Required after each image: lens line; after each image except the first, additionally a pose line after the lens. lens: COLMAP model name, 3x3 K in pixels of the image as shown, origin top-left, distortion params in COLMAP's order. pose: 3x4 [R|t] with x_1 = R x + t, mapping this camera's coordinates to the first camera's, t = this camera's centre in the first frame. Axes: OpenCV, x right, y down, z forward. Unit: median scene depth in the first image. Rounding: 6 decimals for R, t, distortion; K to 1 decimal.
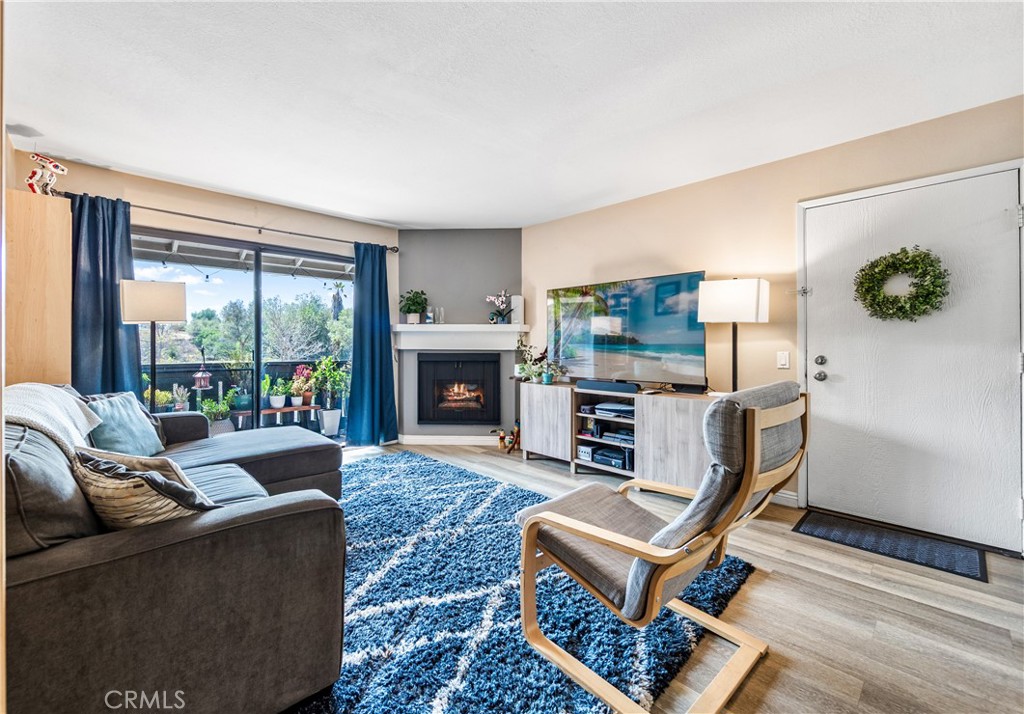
lens RADIAL K [[430.1, 0, 483.8], [0, 430.1, 342.2], [0, 0, 1]] dist [-0.001723, -0.000023]
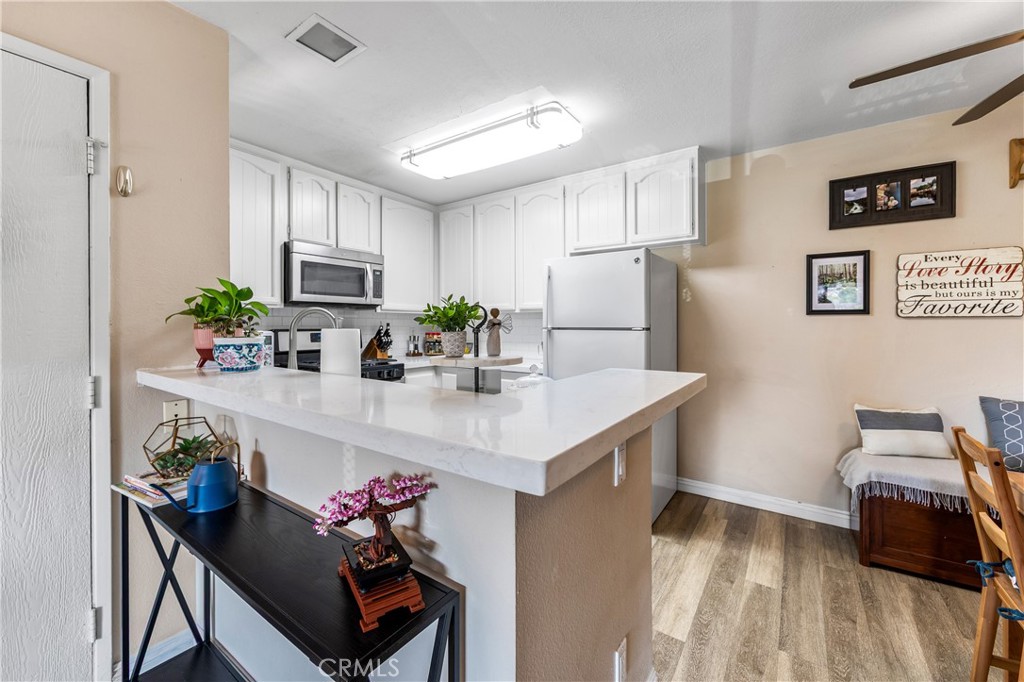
lens RADIAL K [[409.6, 0, 519.3], [0, 409.6, 324.6], [0, 0, 1]] dist [-0.002162, 0.001116]
pose [[-0.229220, 0.002208, 0.973372, 0.268507], [-0.004051, 0.999987, -0.003222, -0.026020], [-0.973366, -0.004682, -0.229208, 0.266201]]
